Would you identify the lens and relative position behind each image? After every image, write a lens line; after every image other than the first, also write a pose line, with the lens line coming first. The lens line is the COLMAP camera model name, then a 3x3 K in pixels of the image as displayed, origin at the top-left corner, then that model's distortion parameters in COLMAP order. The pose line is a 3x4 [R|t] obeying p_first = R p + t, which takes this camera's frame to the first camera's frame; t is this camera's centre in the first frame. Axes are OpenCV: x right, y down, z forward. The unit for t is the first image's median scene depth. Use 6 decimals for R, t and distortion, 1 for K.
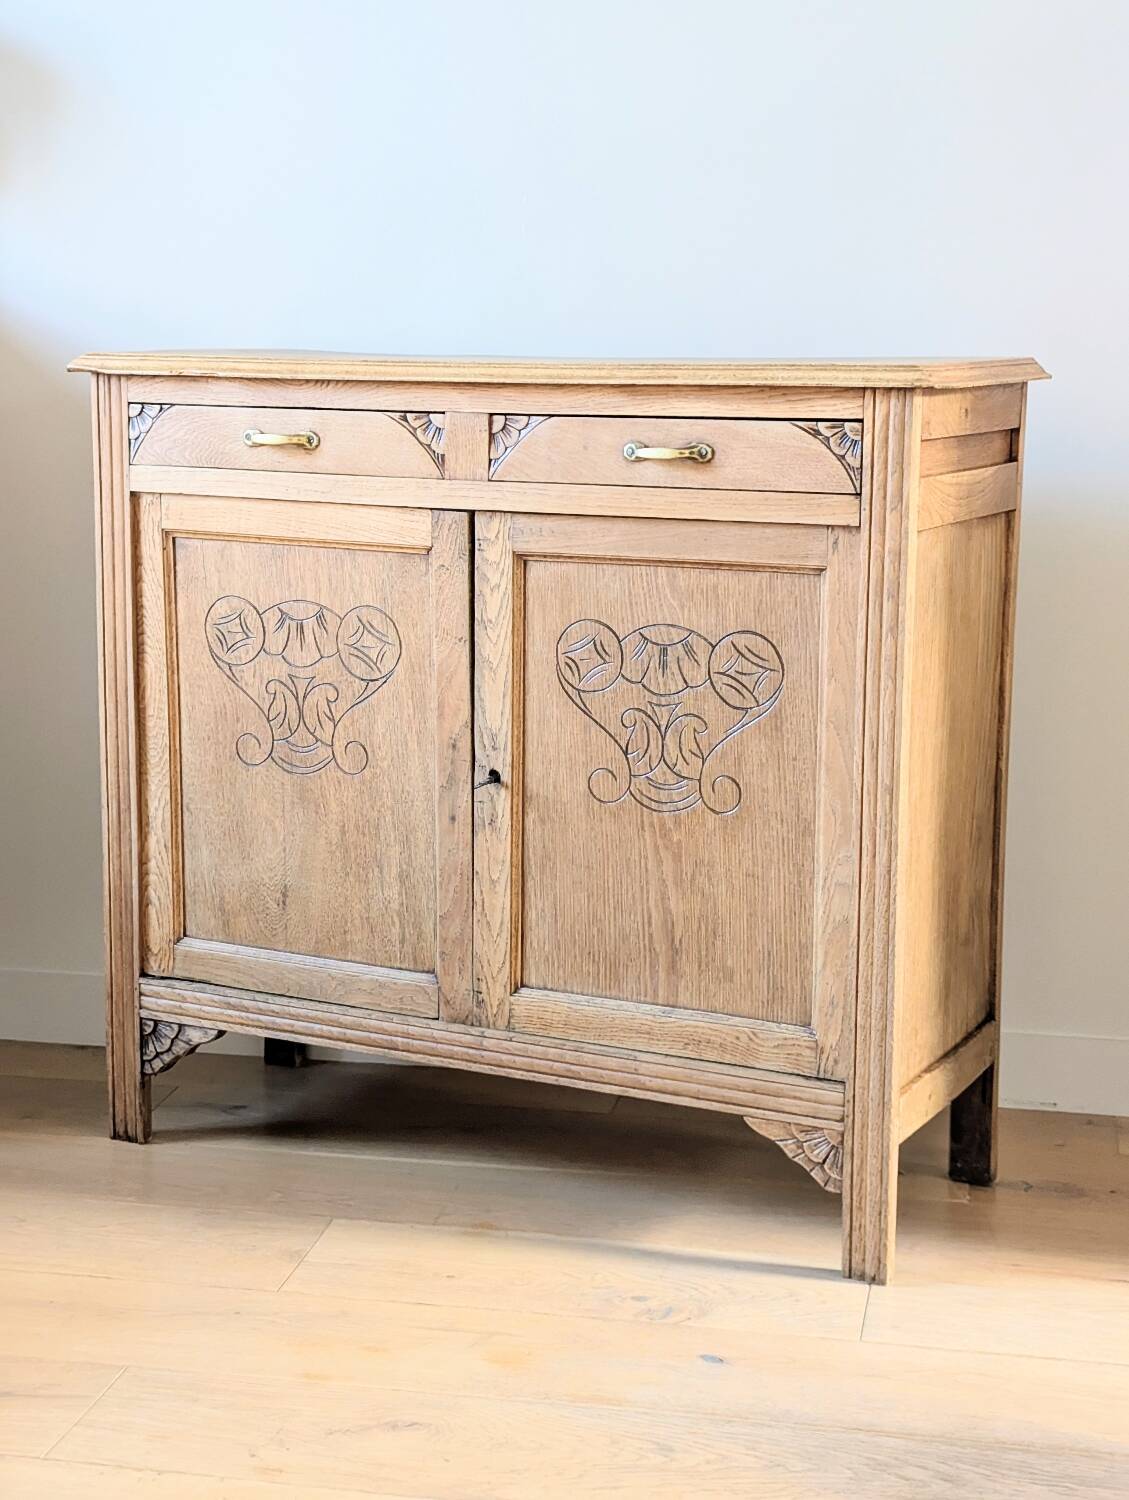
lens RADIAL K [[2418.0, 0, 556.6], [0, 2418.0, 725.0], [0, 0, 1]] dist [0.262156, -1.250737]
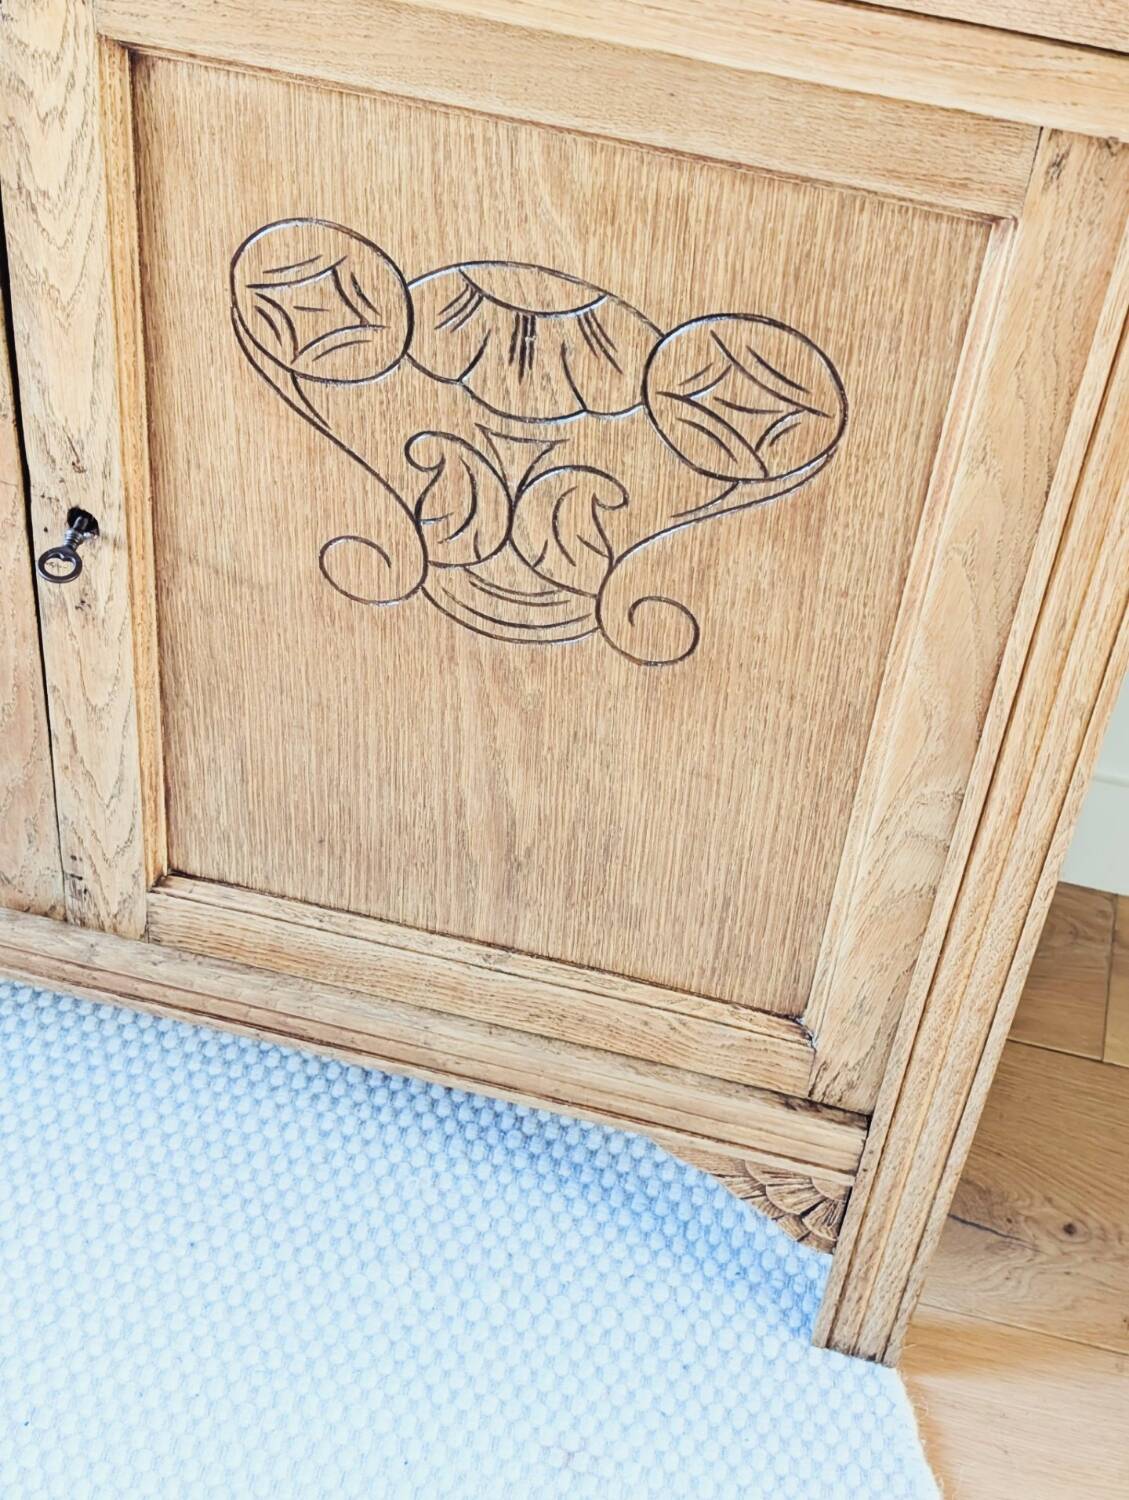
lens RADIAL K [[2418.0, 0, 556.6], [0, 2418.0, 725.0], [0, 0, 1]] dist [0.262156, -1.250737]
pose [[0.971305, -0.107744, 0.212032, -0.039571], [-0.032925, 0.822004, 0.568529, -0.193995], [-0.235547, -0.559196, 0.794869, 0.628352]]
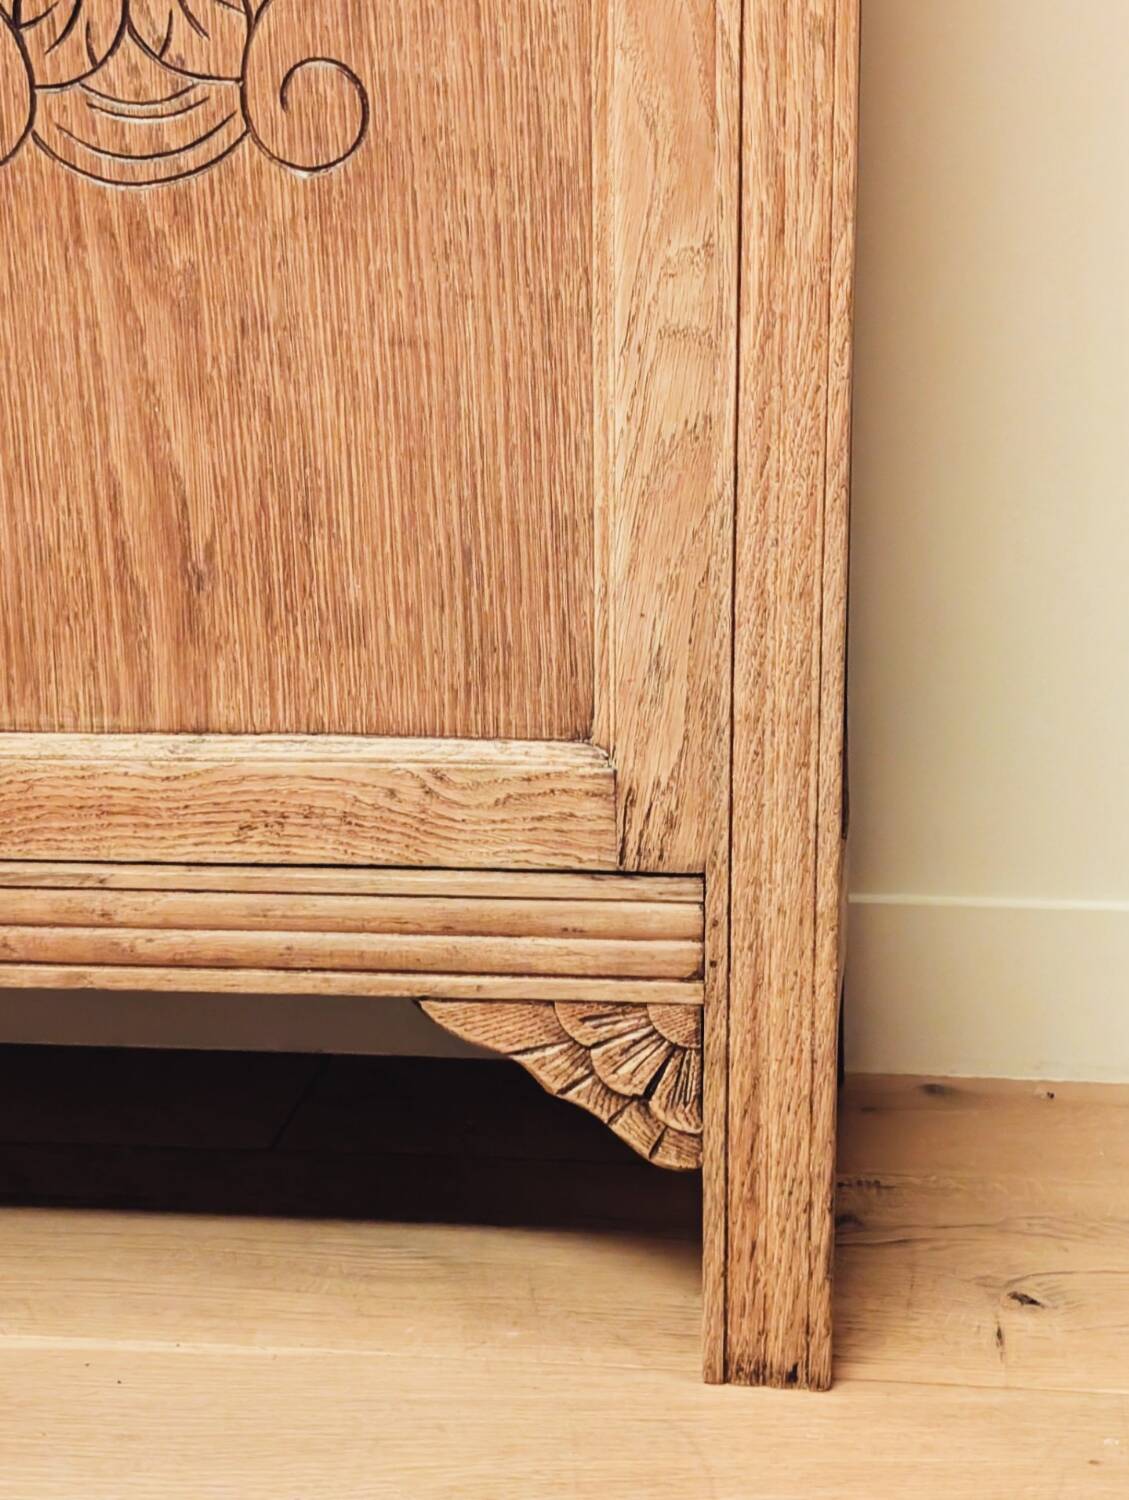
lens RADIAL K [[2604.2, 0, 567.2], [0, 2604.2, 723.7], [0, 0, 1]] dist [0.279820, -1.357187]
pose [[0.941068, -0.079726, 0.328687, -0.029296], [0.068550, 0.996611, 0.045469, 0.098896], [-0.331198, -0.020258, 0.943344, 0.598248]]
